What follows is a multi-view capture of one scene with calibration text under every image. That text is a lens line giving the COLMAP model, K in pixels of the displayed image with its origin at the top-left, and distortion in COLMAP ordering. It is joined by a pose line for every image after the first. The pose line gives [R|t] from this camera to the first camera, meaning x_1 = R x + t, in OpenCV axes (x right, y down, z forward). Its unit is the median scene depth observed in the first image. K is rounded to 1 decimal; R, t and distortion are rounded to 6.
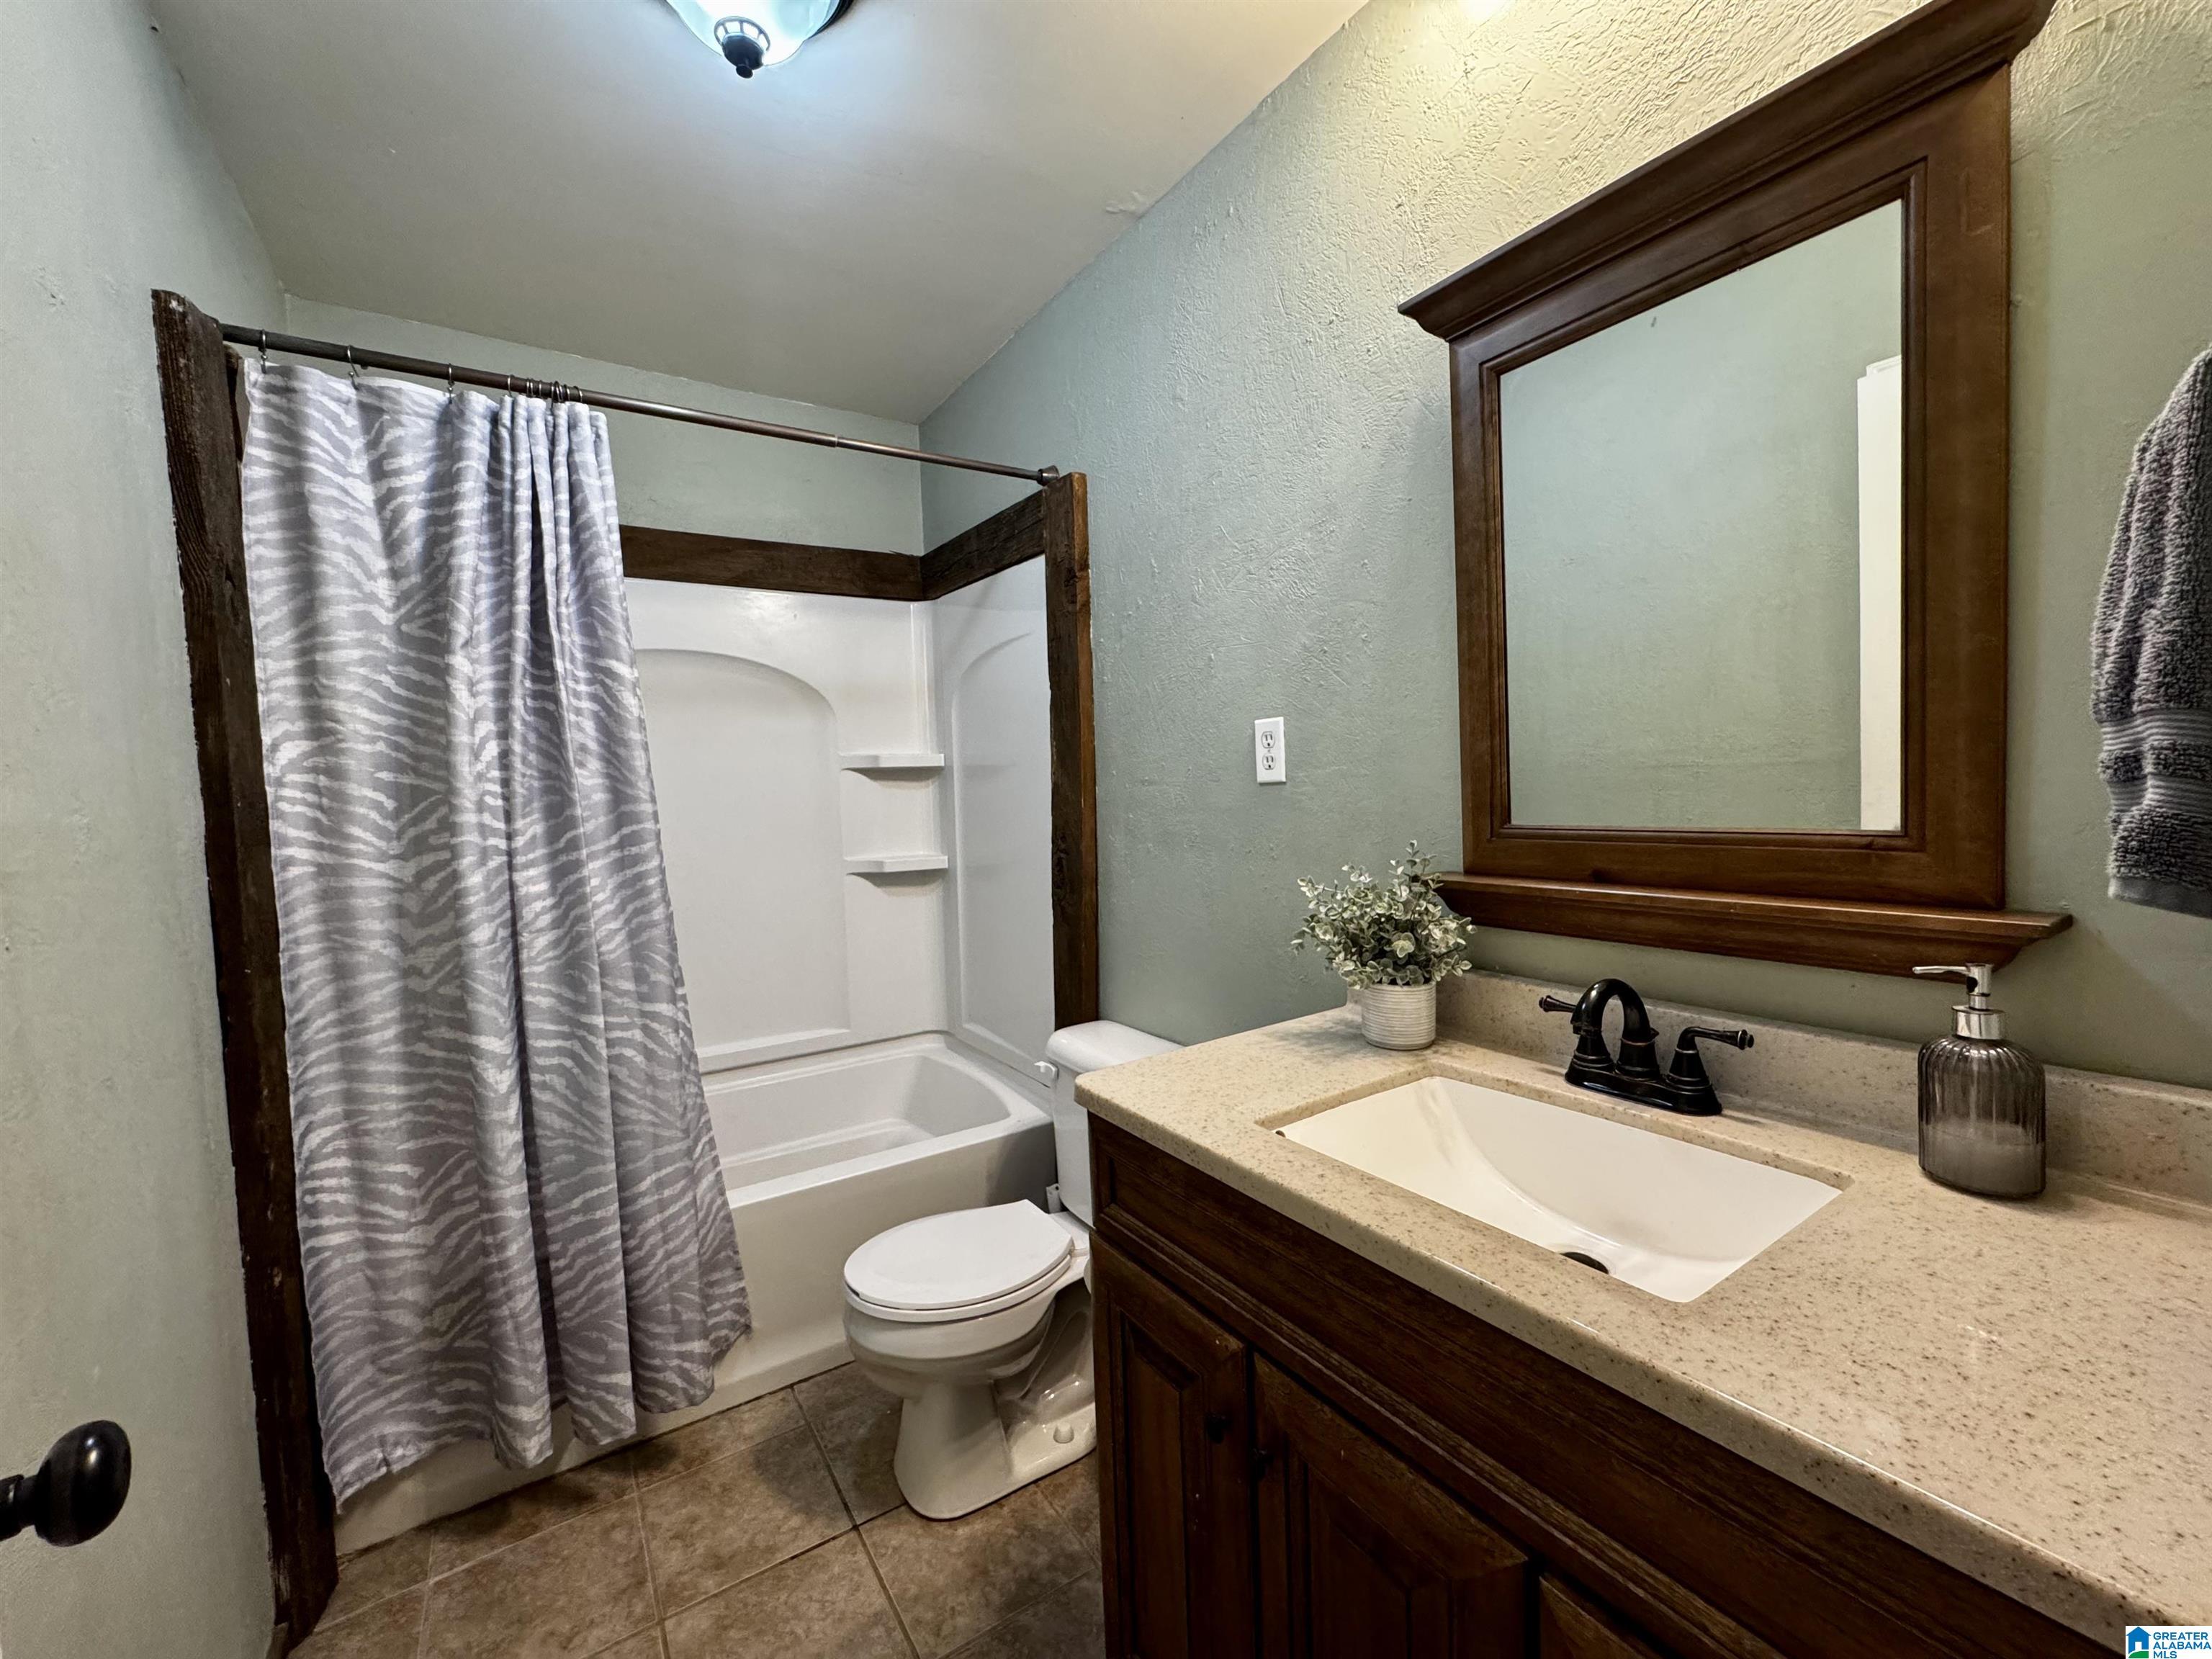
lens RADIAL K [[884.3, 0, 1106.0], [0, 884.3, 829.5], [0, 0, 1]] dist [-0.000874, -0.000229]
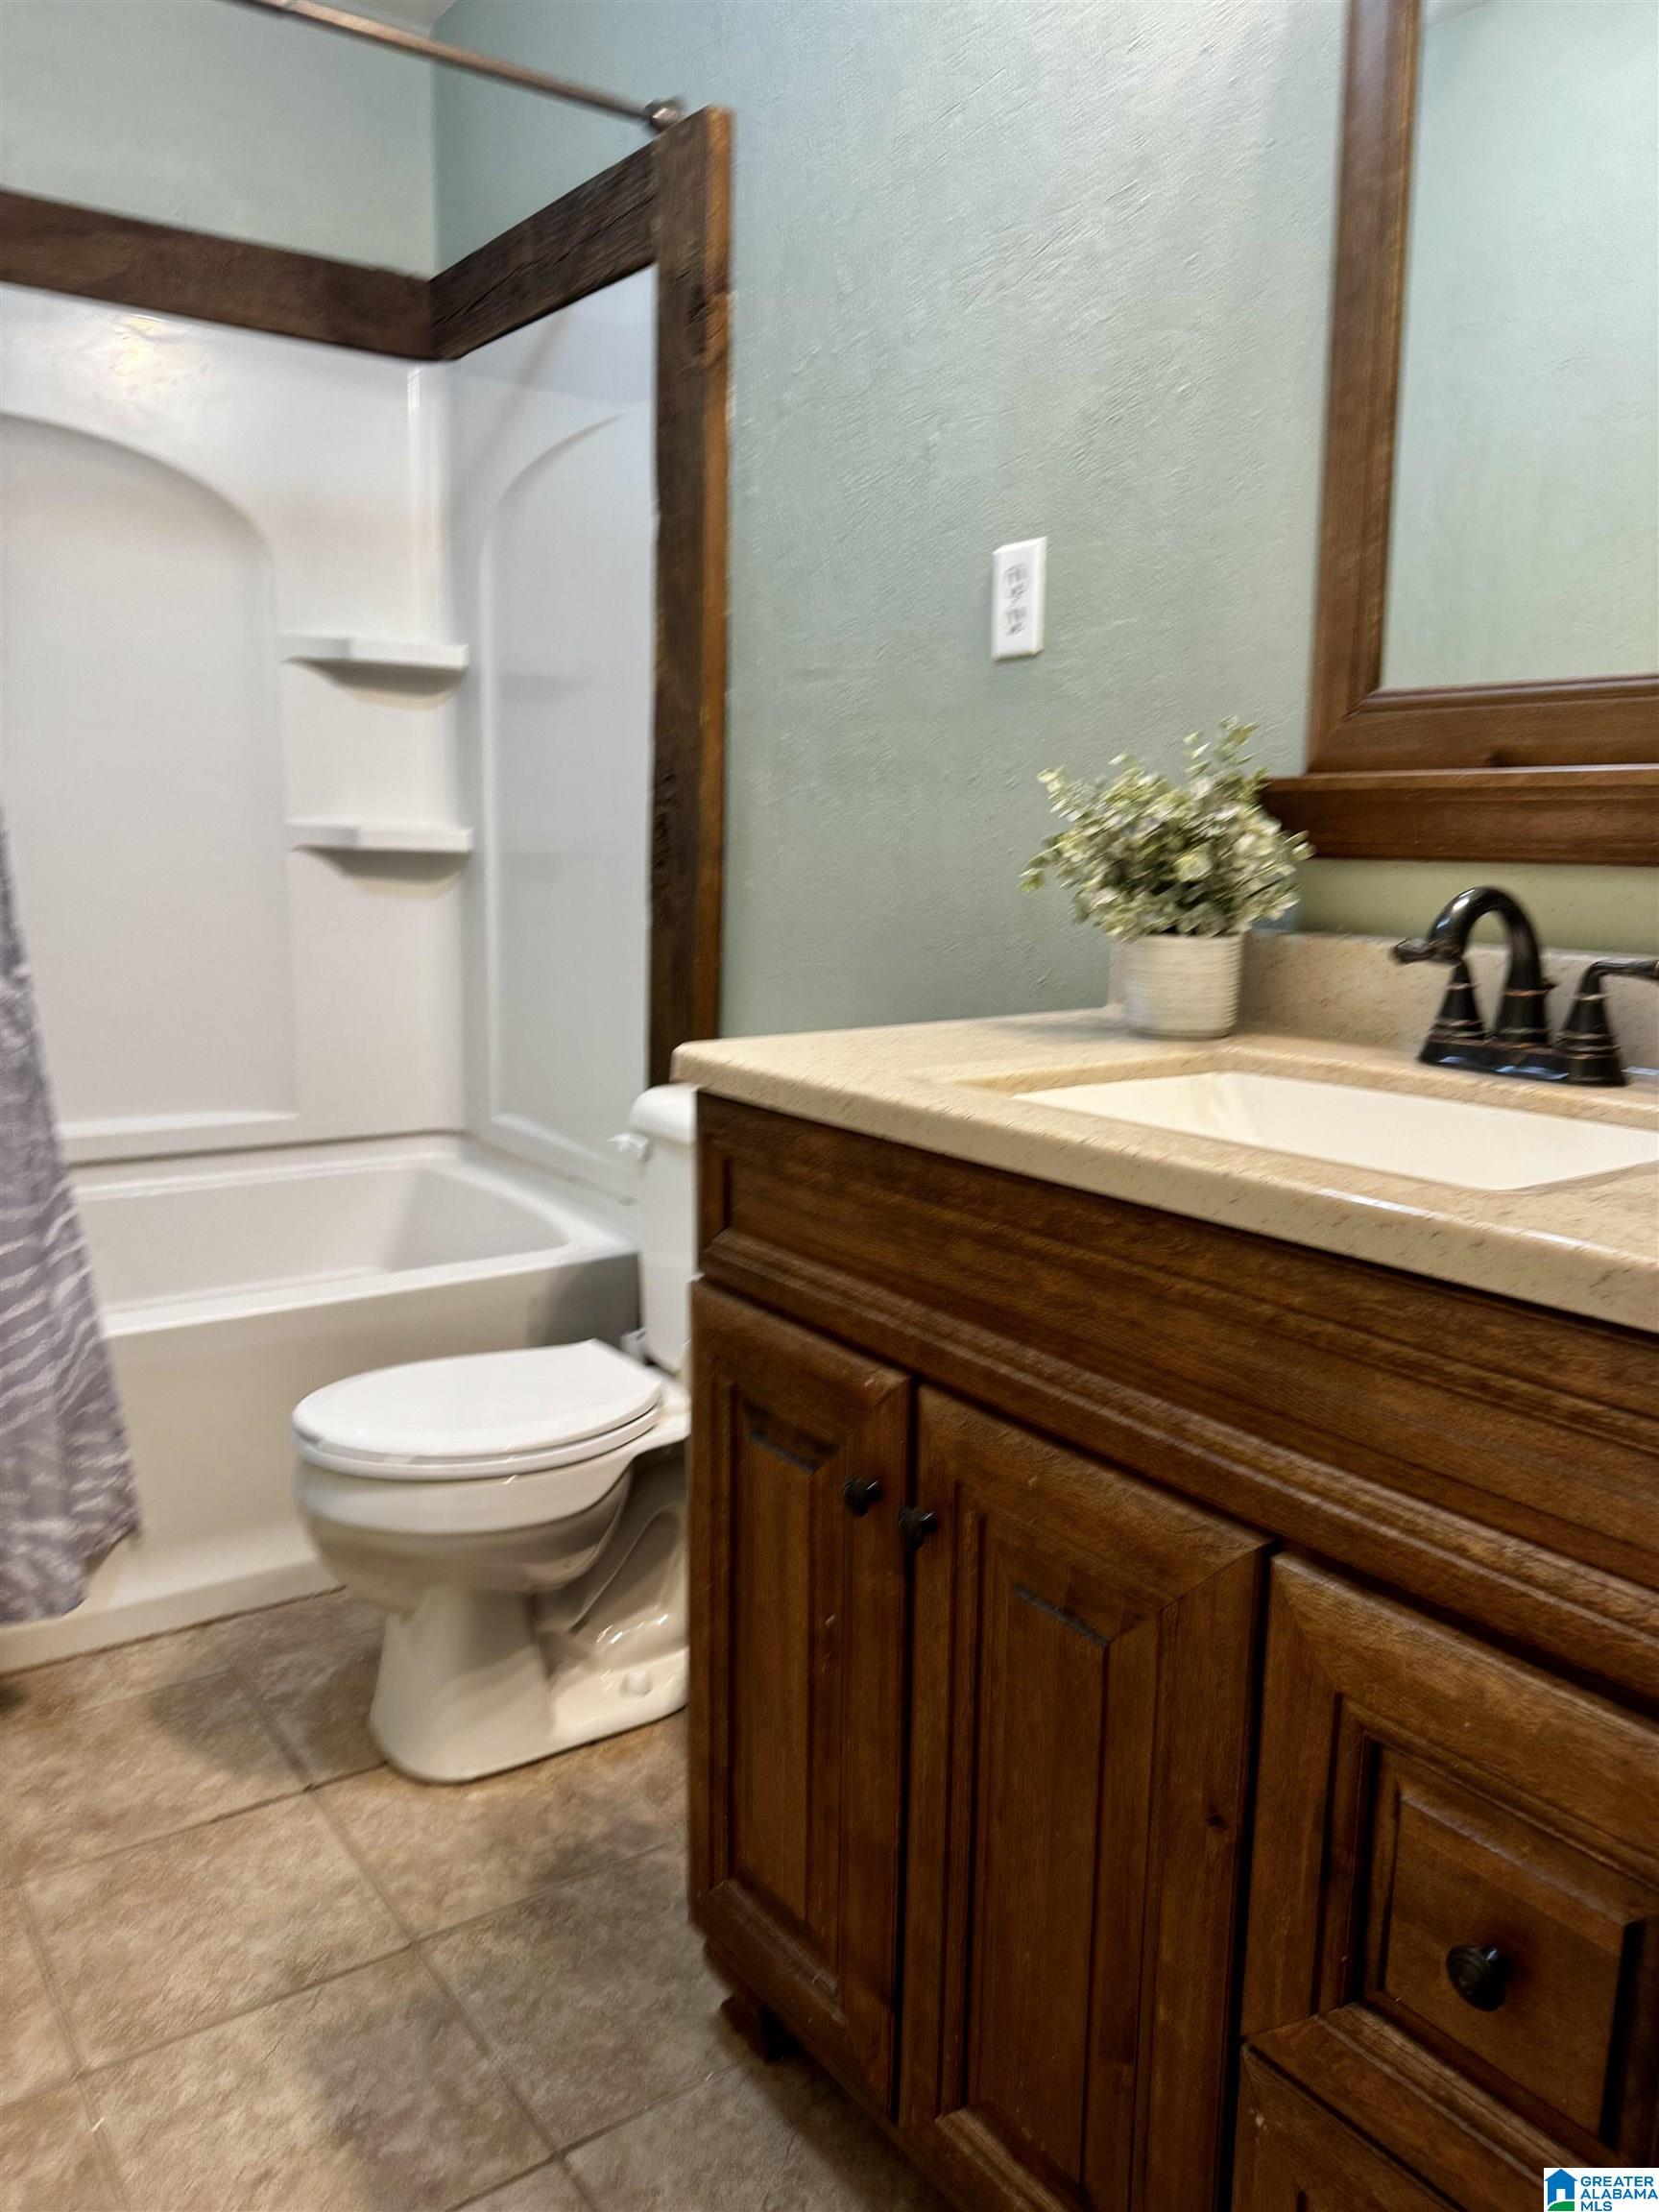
lens RADIAL K [[1545.9, 0, 819.1], [0, 1545.9, 1110.6], [0, 0, 1]] dist [0.083262, -0.138062]
pose [[0.997710, 0.042375, 0.052725, 0.008625], [-0.048818, 0.990623, 0.127601, 0.127106], [-0.046824, -0.129883, 0.990423, -0.095708]]
